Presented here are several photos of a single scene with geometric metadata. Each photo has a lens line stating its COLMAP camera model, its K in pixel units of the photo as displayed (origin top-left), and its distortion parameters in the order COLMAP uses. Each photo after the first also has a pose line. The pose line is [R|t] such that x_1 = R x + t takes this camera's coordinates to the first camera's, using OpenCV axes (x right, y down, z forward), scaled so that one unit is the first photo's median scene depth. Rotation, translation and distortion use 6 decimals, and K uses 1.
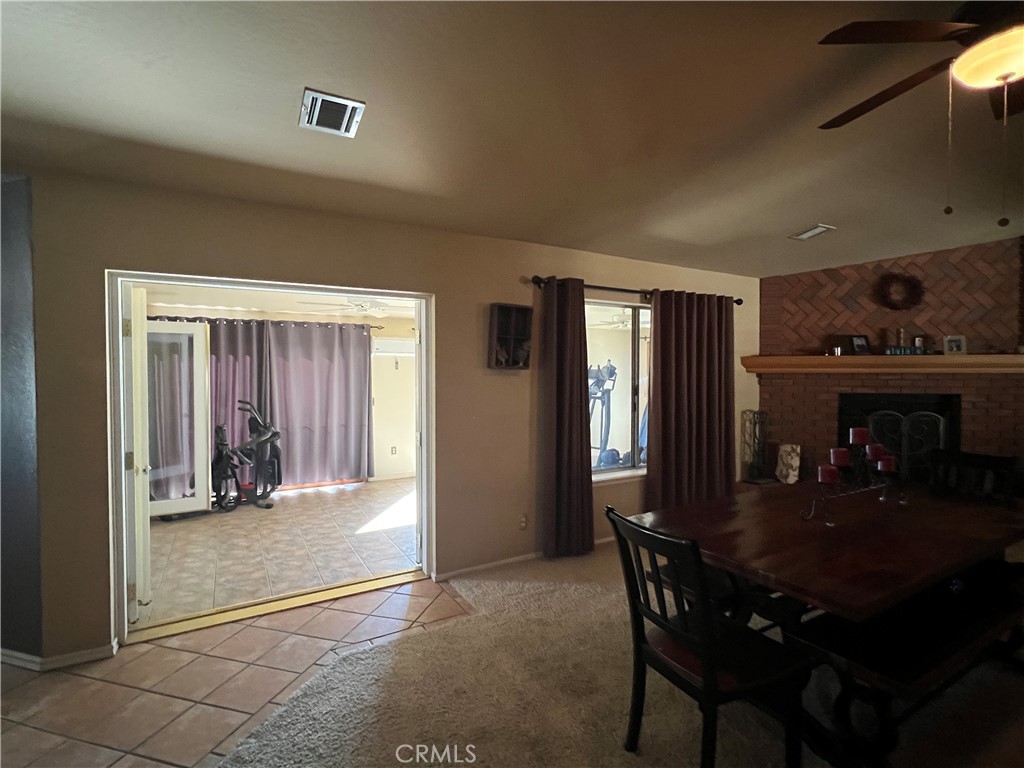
lens RADIAL K [[496.8, 0, 512.0], [0, 496.8, 384.0], [0, 0, 1]] dist [-0.000801, -0.000451]
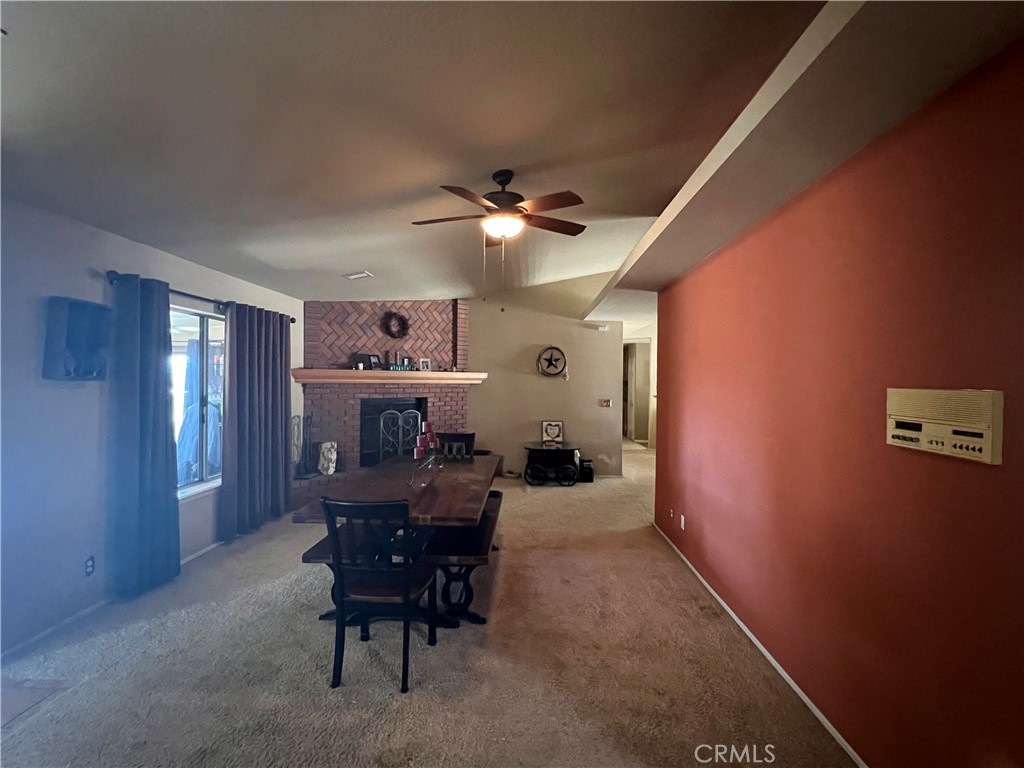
lens RADIAL K [[496.8, 0, 512.0], [0, 496.8, 384.0], [0, 0, 1]] dist [-0.000801, -0.000451]
pose [[0.533688, -0.000282, 0.845682, -0.236082], [0.010112, 0.999931, -0.006048, -0.008553], [-0.845621, 0.011780, 0.533654, -0.025009]]
